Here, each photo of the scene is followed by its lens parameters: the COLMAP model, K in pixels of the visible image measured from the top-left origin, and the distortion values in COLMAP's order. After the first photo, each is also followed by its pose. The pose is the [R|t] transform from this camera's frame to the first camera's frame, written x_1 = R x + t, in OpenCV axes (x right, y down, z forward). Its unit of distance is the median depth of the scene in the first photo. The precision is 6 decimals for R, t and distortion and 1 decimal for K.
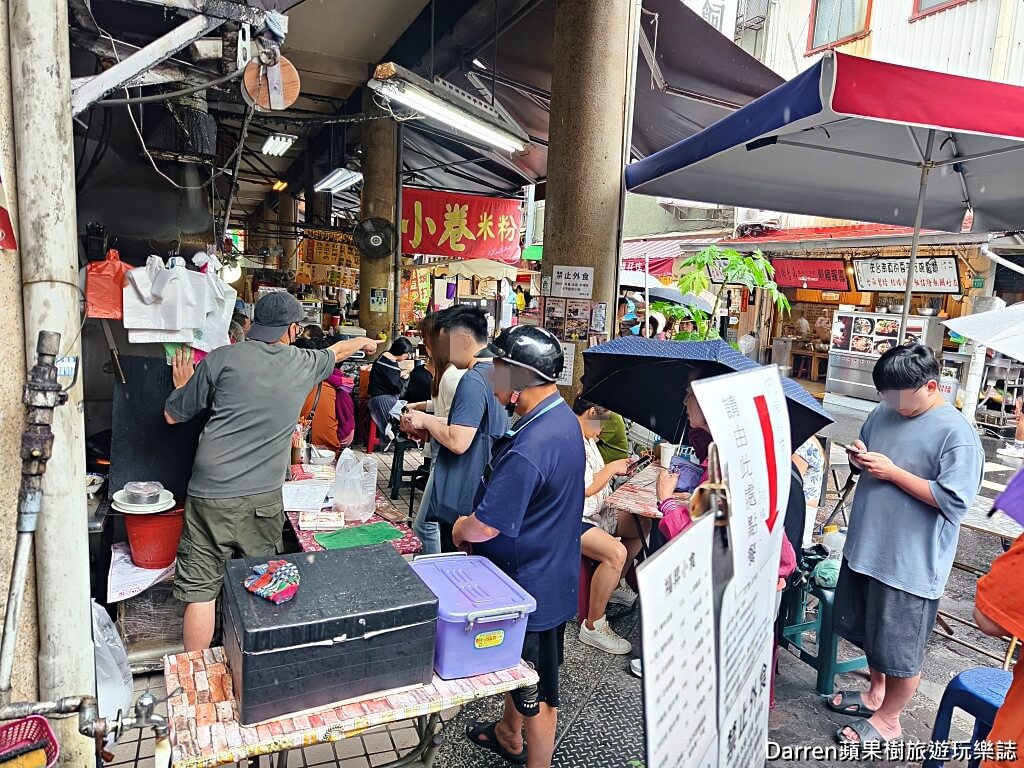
lens RADIAL K [[663.9, 0, 512.0], [0, 663.9, 384.0], [0, 0, 1]] dist [-0.000188, -0.001087]
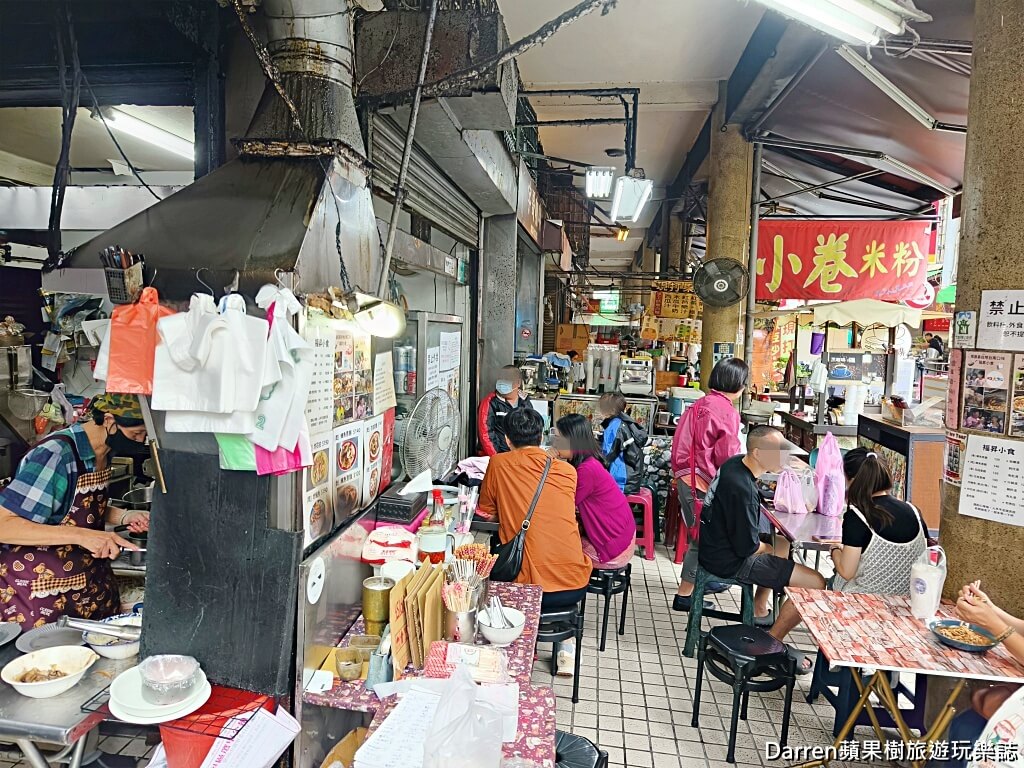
lens RADIAL K [[663.9, 0, 512.0], [0, 663.9, 384.0], [0, 0, 1]] dist [-0.000188, -0.001087]
pose [[0.850307, 0.010966, -0.526173, 0.010139], [-0.055219, 0.996124, -0.068475, -0.021331], [0.523382, 0.087279, 0.847616, 0.163133]]
